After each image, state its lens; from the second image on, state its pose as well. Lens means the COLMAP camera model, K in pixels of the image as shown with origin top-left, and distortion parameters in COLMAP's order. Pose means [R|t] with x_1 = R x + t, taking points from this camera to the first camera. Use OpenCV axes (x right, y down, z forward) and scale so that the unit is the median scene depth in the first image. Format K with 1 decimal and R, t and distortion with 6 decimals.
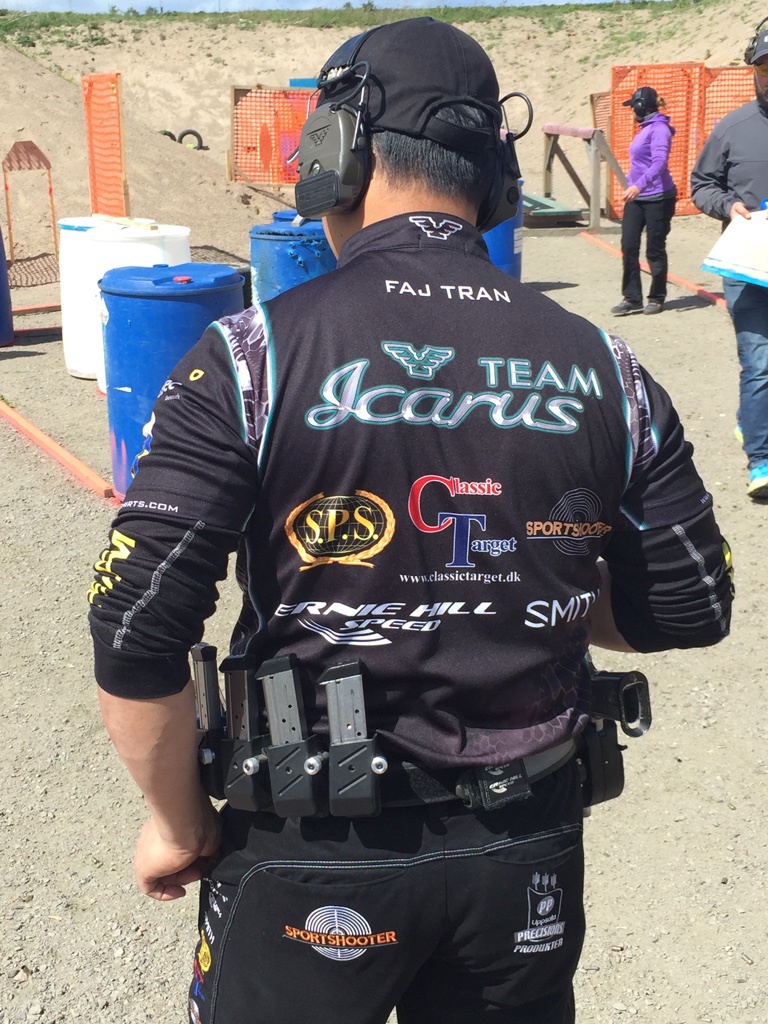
lens RADIAL K [[1391.1, 0, 383.5], [0, 1391.1, 577.5], [0, 0, 1]] dist [0.064032, -0.032599]
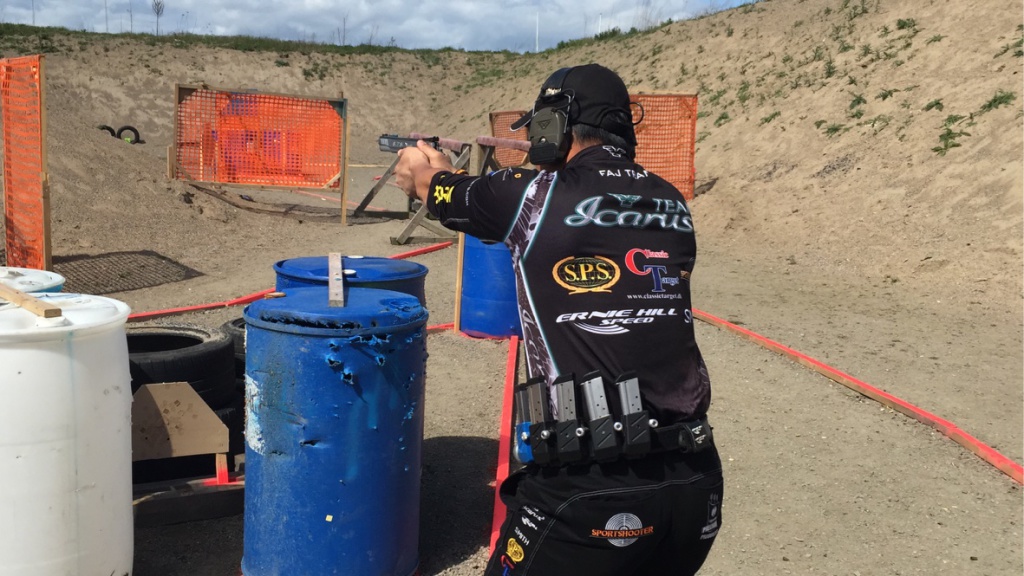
lens RADIAL K [[1066.1, 0, 472.8], [0, 1066.1, 325.0], [0, 0, 1]] dist [0.053447, -0.010519]
pose [[0.983762, 0.011564, 0.179103, -0.015533], [0.012768, 0.990884, -0.134110, -0.034684], [-0.179021, 0.134219, 0.974647, 0.108960]]
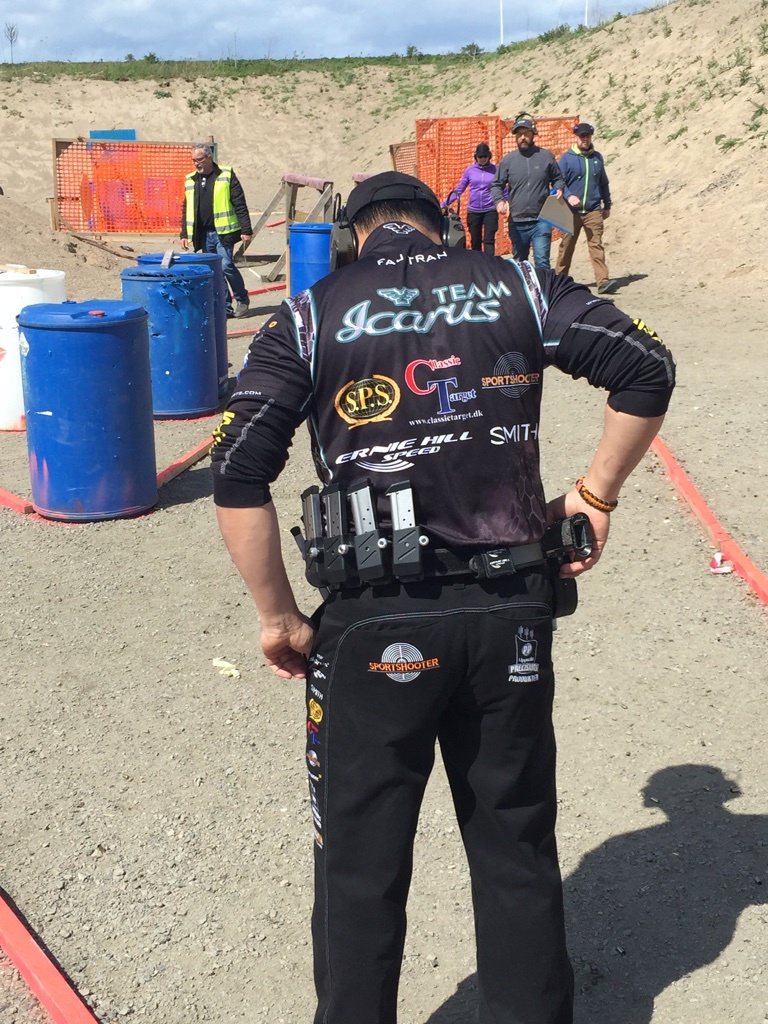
lens RADIAL K [[1391.1, 0, 383.5], [0, 1391.1, 577.5], [0, 0, 1]] dist [0.064032, -0.032599]
pose [[0.989638, -0.050104, 0.134557, -0.009612], [0.054392, 0.998116, -0.028384, 0.005257], [-0.132881, 0.035408, 0.990499, -0.016508]]
